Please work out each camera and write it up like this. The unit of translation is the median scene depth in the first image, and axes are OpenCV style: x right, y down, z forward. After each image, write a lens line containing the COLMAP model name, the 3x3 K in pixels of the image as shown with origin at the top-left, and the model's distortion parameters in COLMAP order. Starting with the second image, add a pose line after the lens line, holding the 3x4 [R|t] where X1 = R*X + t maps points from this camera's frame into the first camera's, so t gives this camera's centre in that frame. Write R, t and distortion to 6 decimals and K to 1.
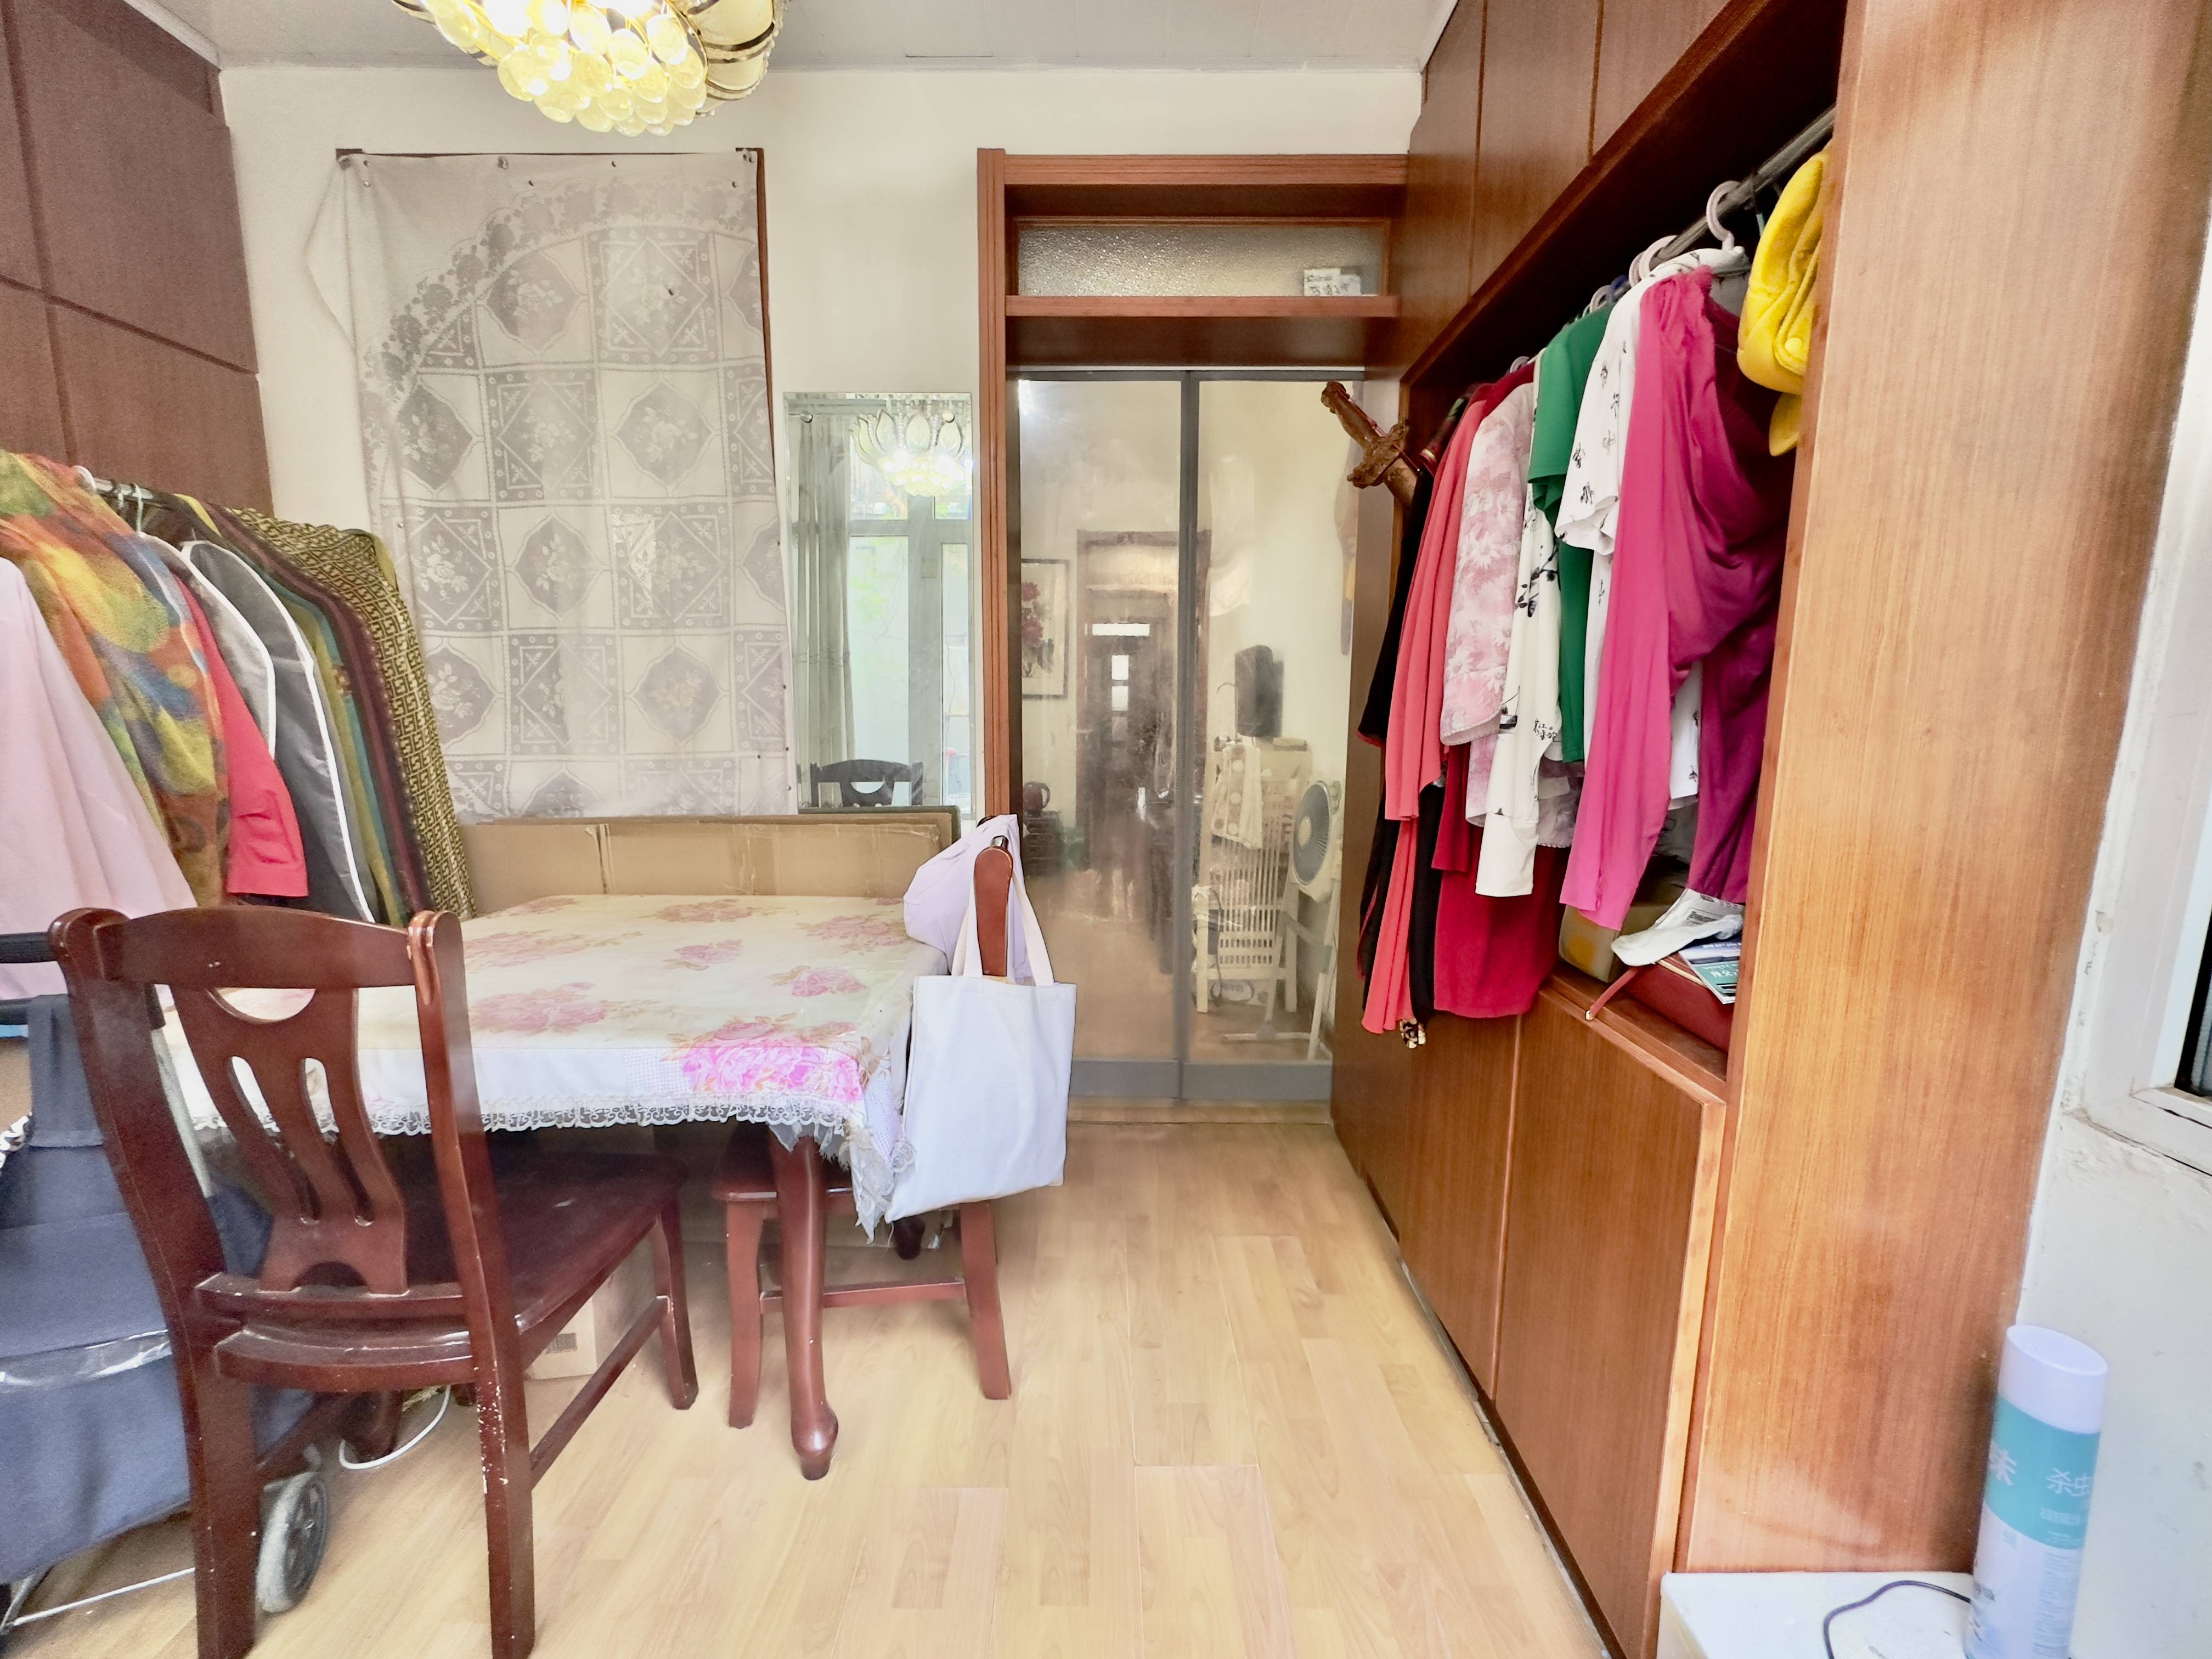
lens RADIAL K [[884.2, 0, 1110.6], [0, 884.2, 825.9], [0, 0, 1]] dist [-0.002277, -0.000655]
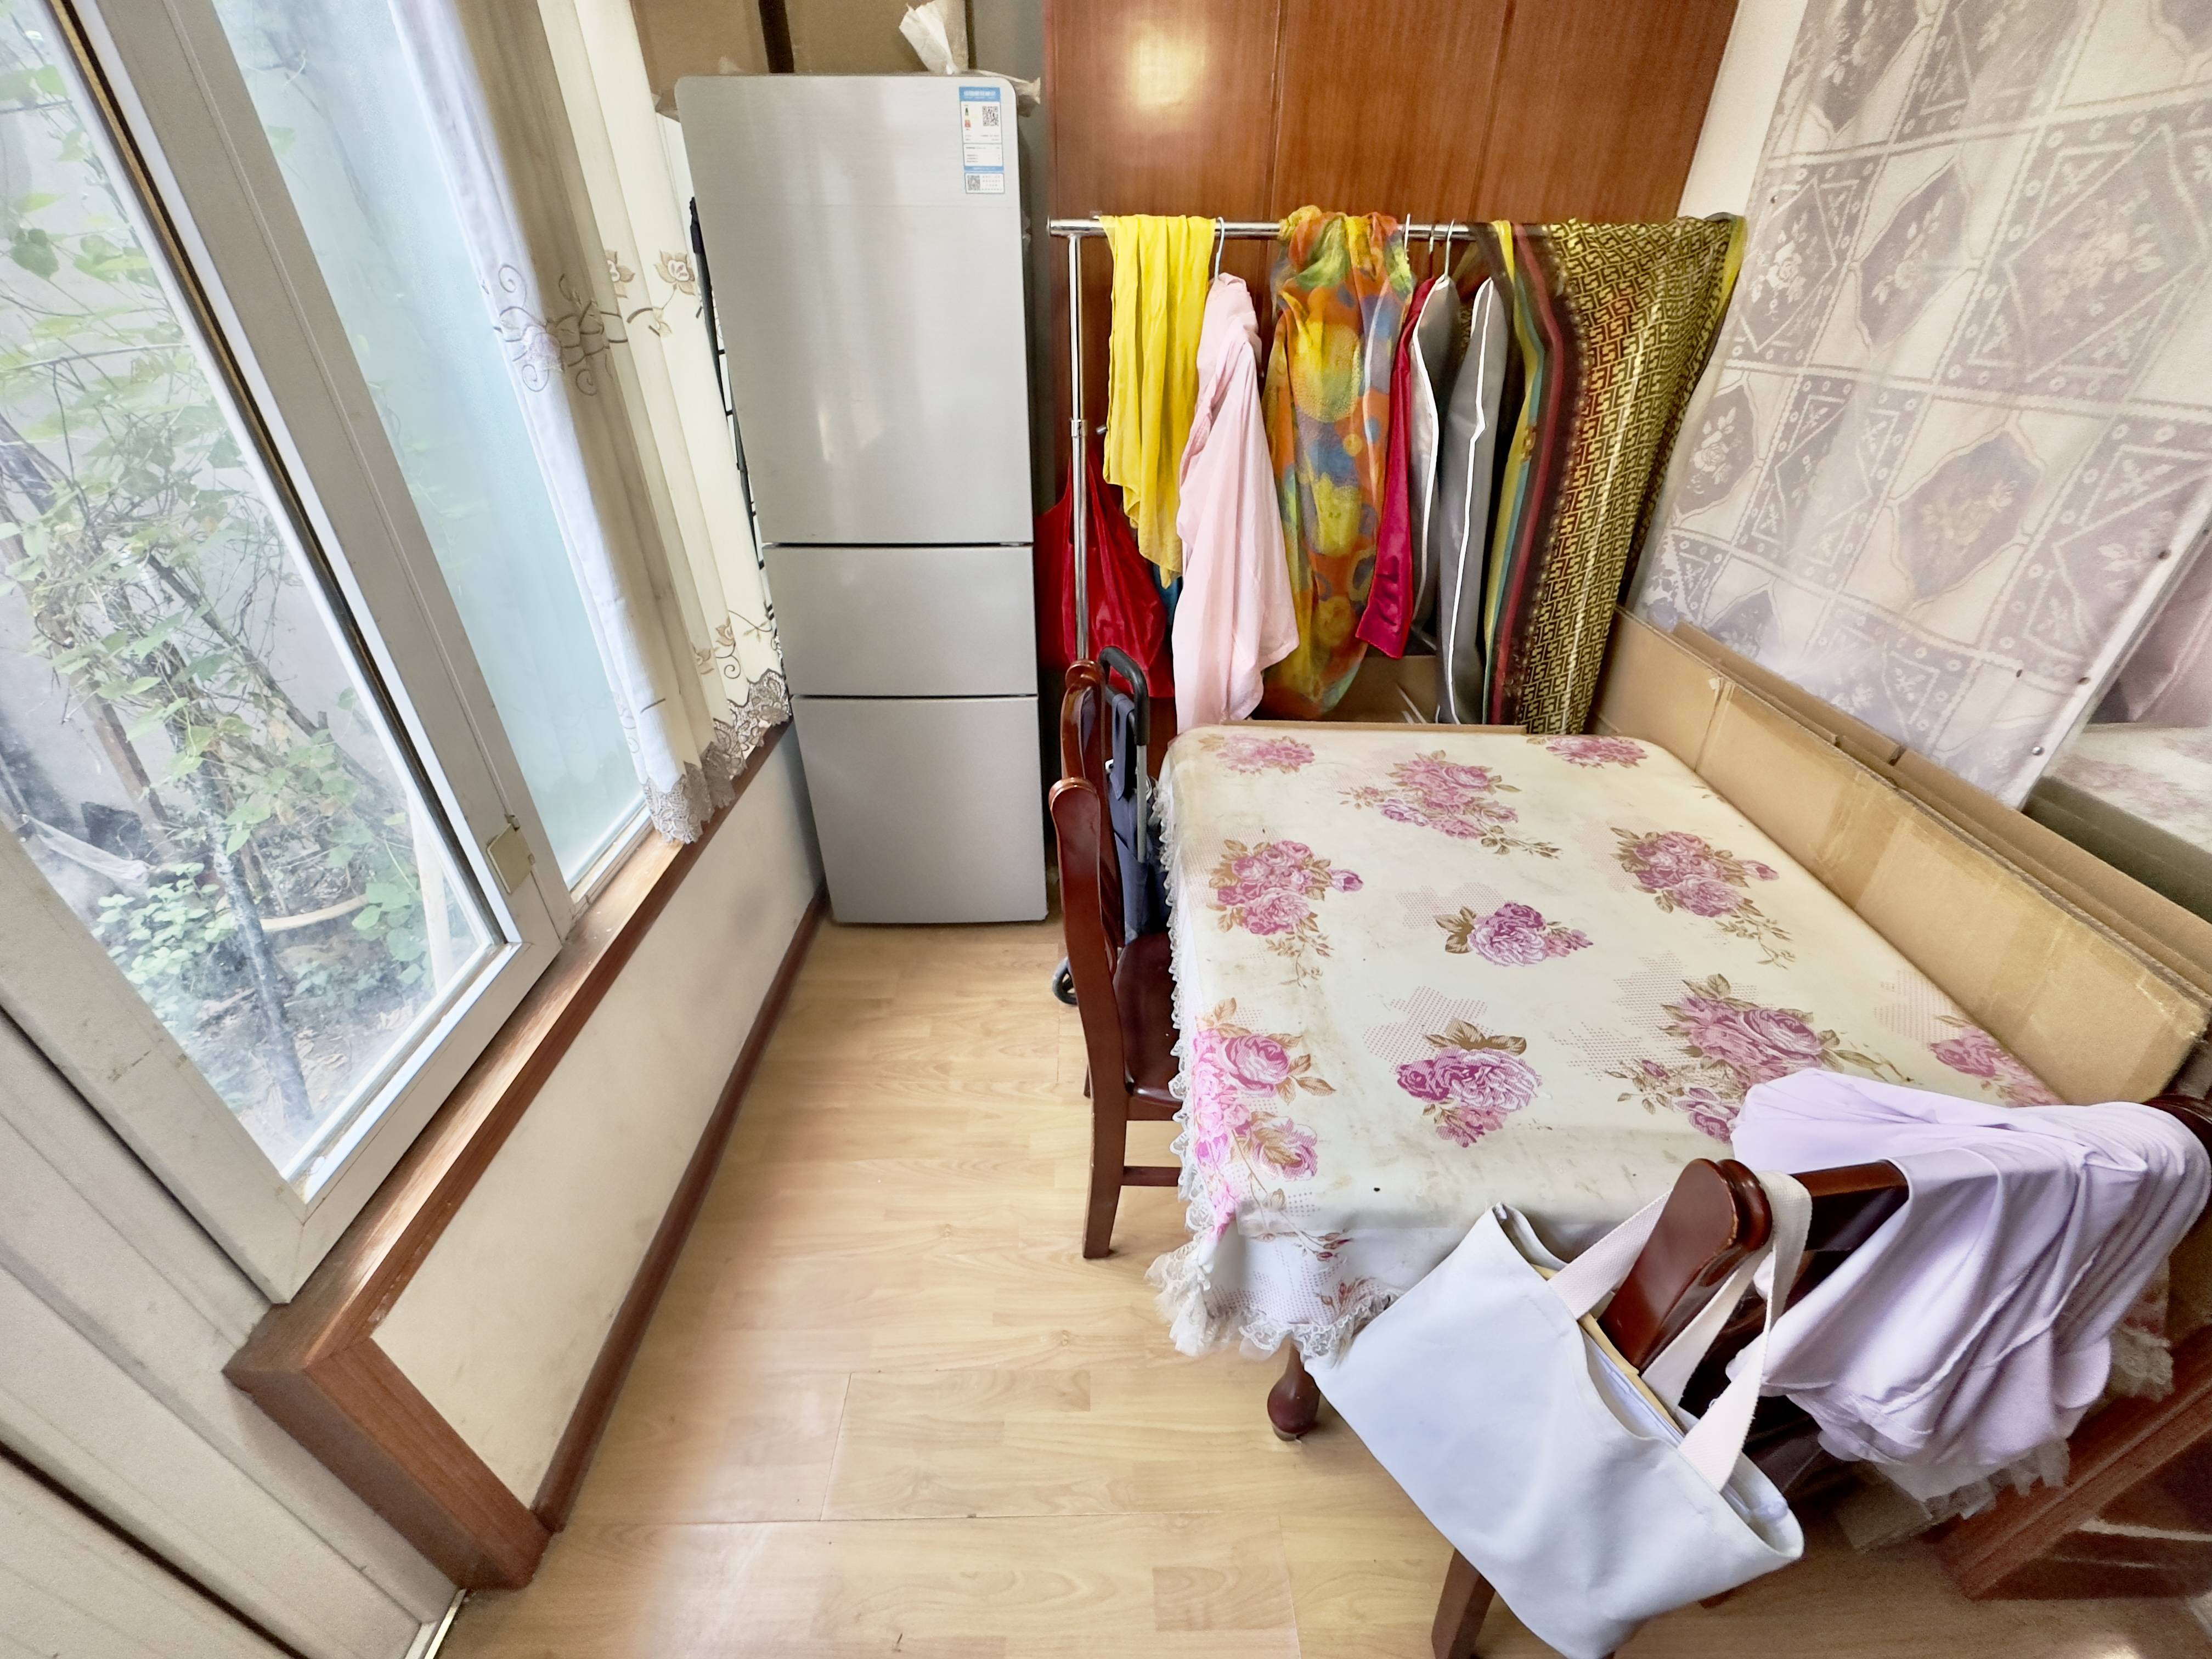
lens RADIAL K [[884.2, 0, 1112.1], [0, 884.2, 833.8], [0, 0, 1]] dist [-0.002277, -0.000655]
pose [[0.015567, 0.535409, -0.844449, 0.100226], [-0.149979, 0.836247, 0.527444, -0.222618], [0.988567, 0.118439, 0.093318, 0.491590]]
